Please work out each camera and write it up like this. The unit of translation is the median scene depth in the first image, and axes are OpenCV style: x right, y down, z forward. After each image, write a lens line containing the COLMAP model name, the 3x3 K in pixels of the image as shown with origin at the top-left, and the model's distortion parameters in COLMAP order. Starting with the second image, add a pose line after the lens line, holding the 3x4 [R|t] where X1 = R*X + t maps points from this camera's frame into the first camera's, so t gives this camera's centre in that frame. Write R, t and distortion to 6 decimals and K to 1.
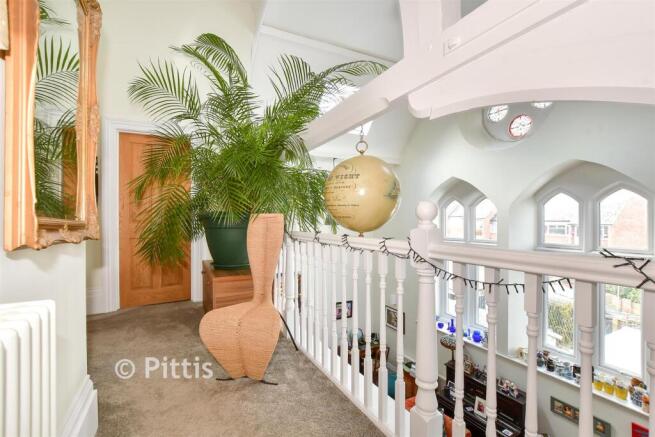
lens RADIAL K [[292.2, 0, 318.9], [0, 292.2, 219.0], [0, 0, 1]] dist [-0.023051, 0.005932]
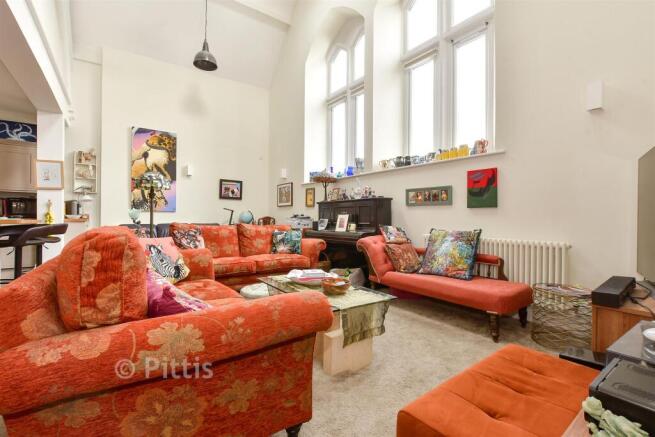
lens RADIAL K [[292.2, 0, 323.2], [0, 292.2, 217.2], [0, 0, 1]] dist [-0.023051, 0.005932]
pose [[0.987797, 0.006409, 0.155613, 0.368452], [-0.006839, 0.999974, 0.002231, 0.641167], [-0.155595, -0.003268, 0.987816, 0.114037]]
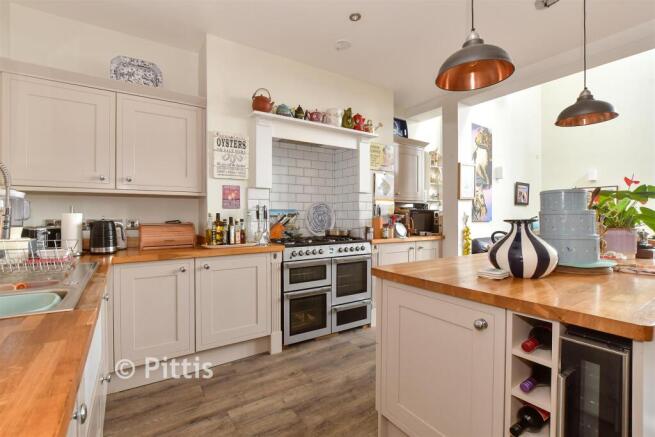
lens RADIAL K [[300.5, 0, 328.5], [0, 300.5, 214.1], [0, 0, 1]] dist [-0.002200, -0.000154]
pose [[0.994372, 0.004511, 0.105845, -0.827051], [-0.005326, 0.999958, 0.007425, 0.591341], [-0.105808, -0.007947, 0.994355, 0.426344]]
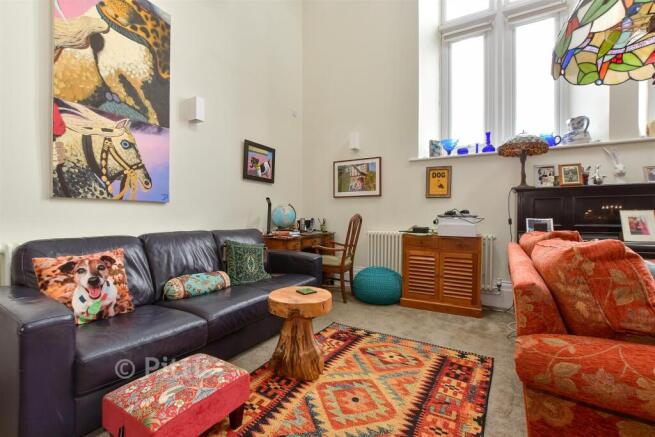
lens RADIAL K [[292.2, 0, 324.1], [0, 292.2, 216.9], [0, 0, 1]] dist [-0.023051, 0.005932]
pose [[0.838230, 0.002355, 0.545312, -0.134690], [-0.006110, 0.999968, 0.005074, 0.645403], [-0.545283, -0.007585, 0.838218, 0.895655]]
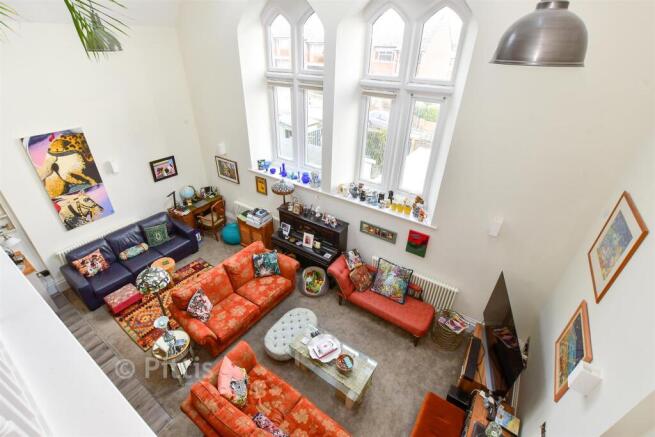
lens RADIAL K [[292.2, 0, 323.7], [0, 292.2, 217.2], [0, 0, 1]] dist [-0.023051, 0.005932]
pose [[0.875819, -0.232838, 0.422761, 0.165834], [-0.020659, 0.857048, 0.514822, 0.001359], [-0.482197, -0.459625, 0.745809, 0.181256]]
